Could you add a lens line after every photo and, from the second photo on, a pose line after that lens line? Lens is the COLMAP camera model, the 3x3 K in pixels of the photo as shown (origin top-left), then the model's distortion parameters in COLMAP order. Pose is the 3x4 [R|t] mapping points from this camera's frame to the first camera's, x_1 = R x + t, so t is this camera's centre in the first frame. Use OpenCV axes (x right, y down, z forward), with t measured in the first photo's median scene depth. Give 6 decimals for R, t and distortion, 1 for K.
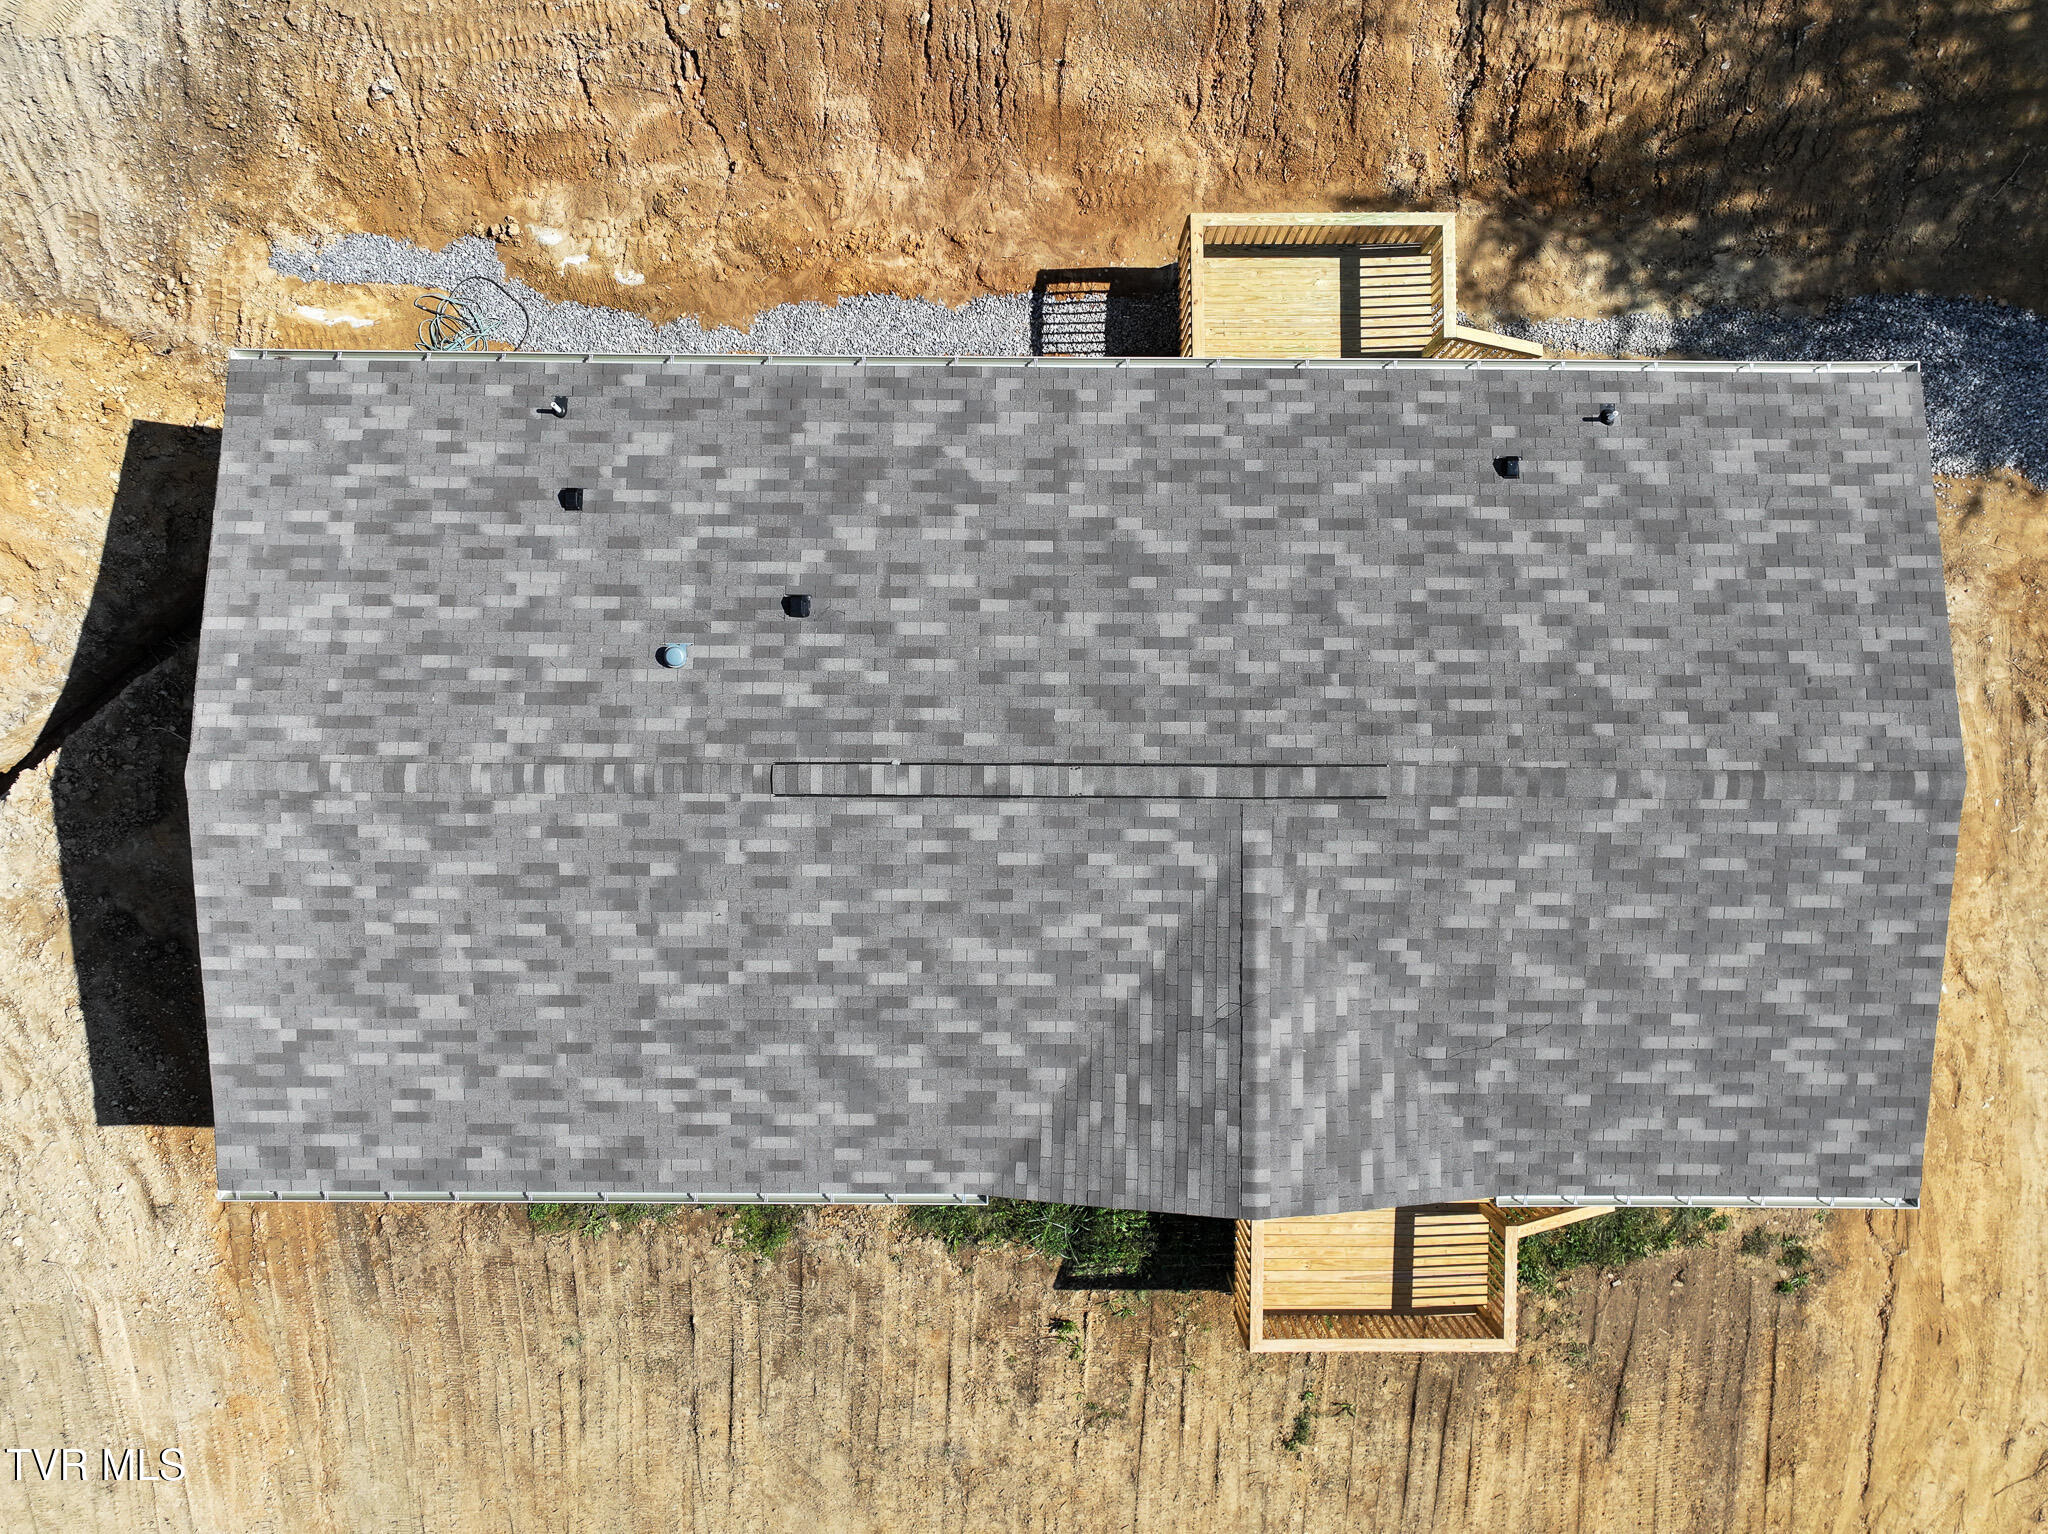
lens RADIAL K [[1432.4, 0, 1027.5], [0, 1432.4, 763.7], [0, 0, 1]] dist [-0.000001, 0.010487]
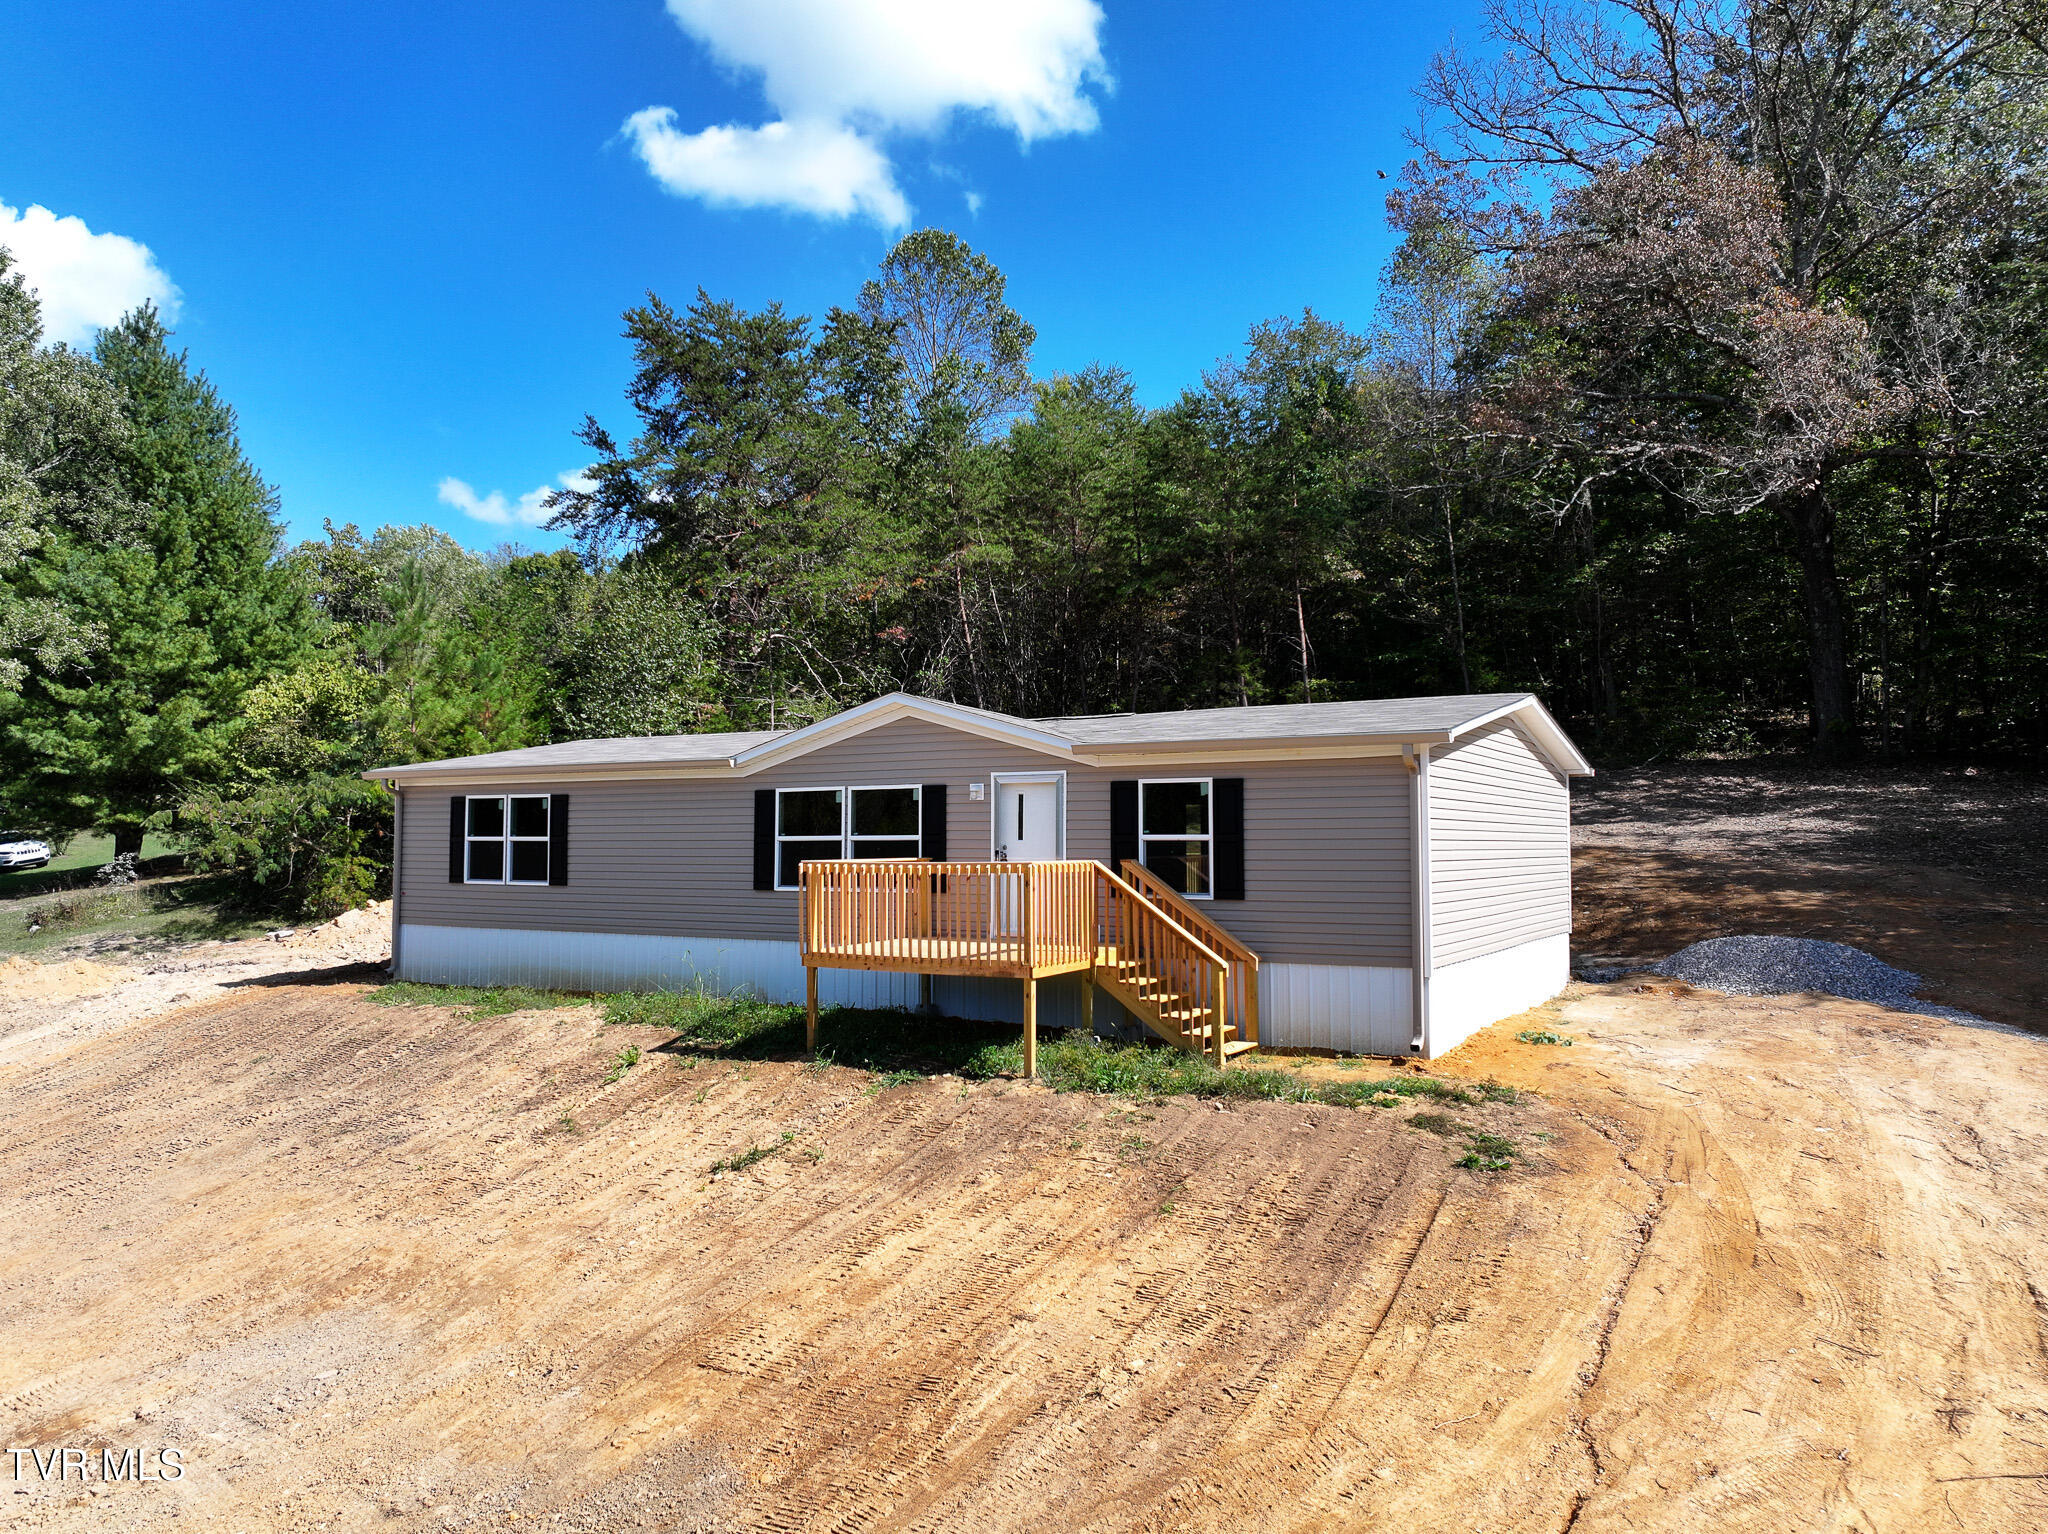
lens RADIAL K [[1432.4, 0, 1027.5], [0, 1432.4, 763.7], [0, 0, 1]] dist [-0.000001, 0.010487]
pose [[0.865538, -0.031003, -0.499882, 0.678518], [-0.500752, -0.034544, -0.864901, 1.022262], [0.009546, 0.998922, -0.045424, 0.839798]]
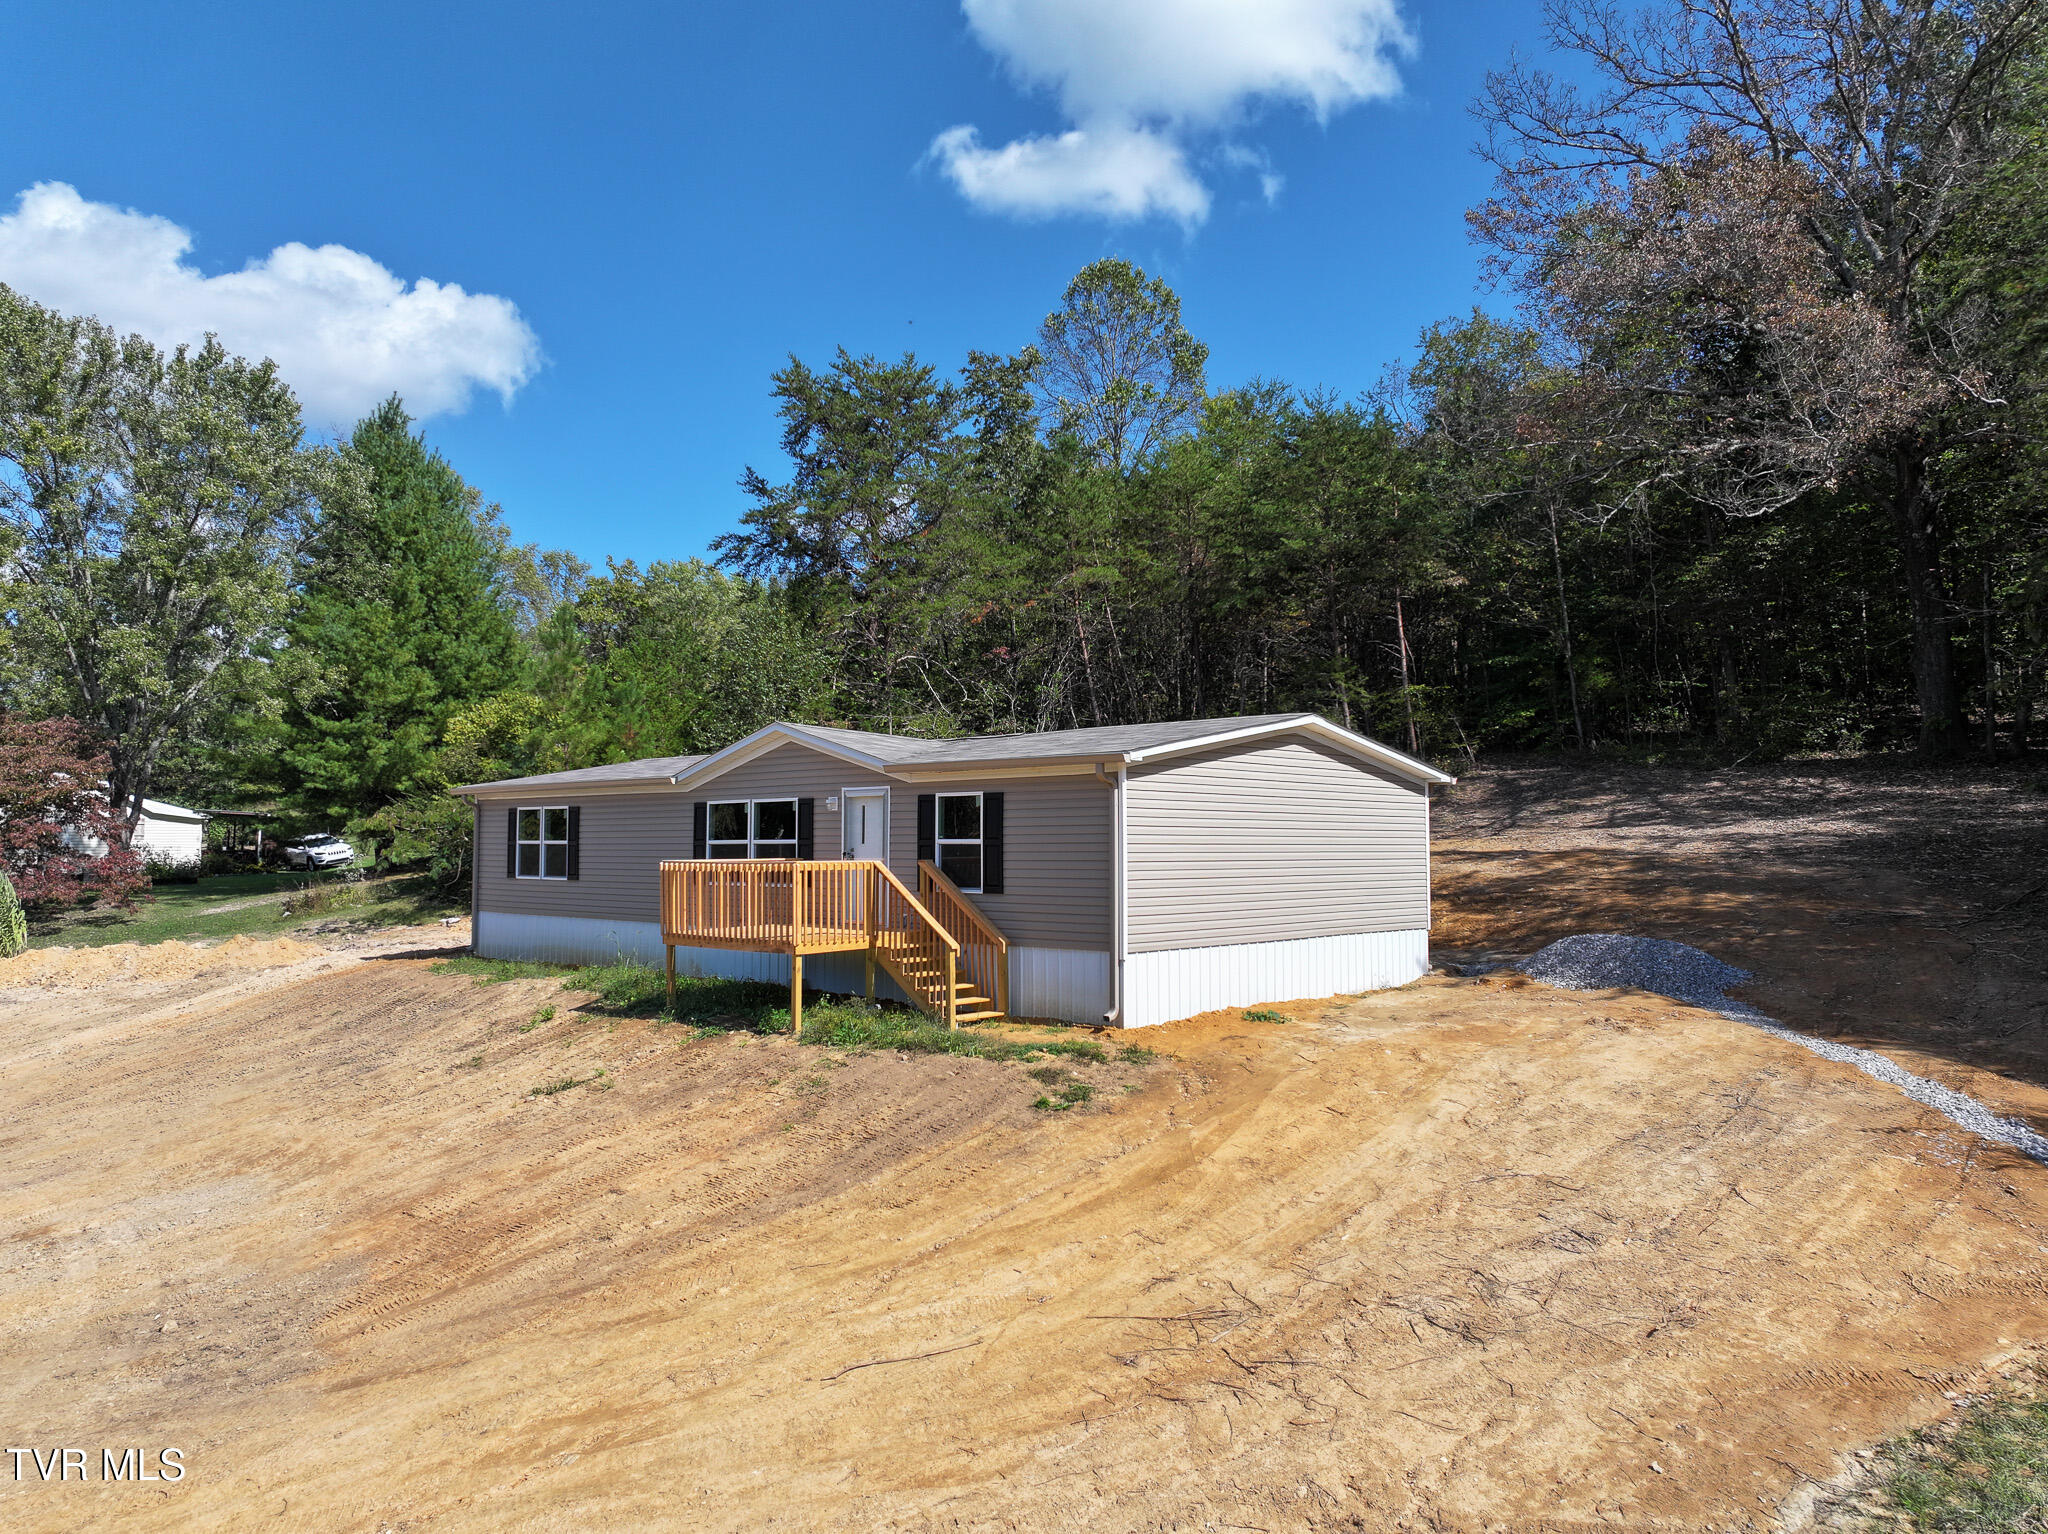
lens RADIAL K [[1432.4, 0, 1027.5], [0, 1432.4, 763.7], [0, 0, 1]] dist [-0.000001, 0.010487]
pose [[0.739184, -0.041610, -0.672217, 1.061038], [-0.673406, -0.028625, -0.738719, 0.960770], [0.011495, 0.998724, -0.049179, 0.841093]]
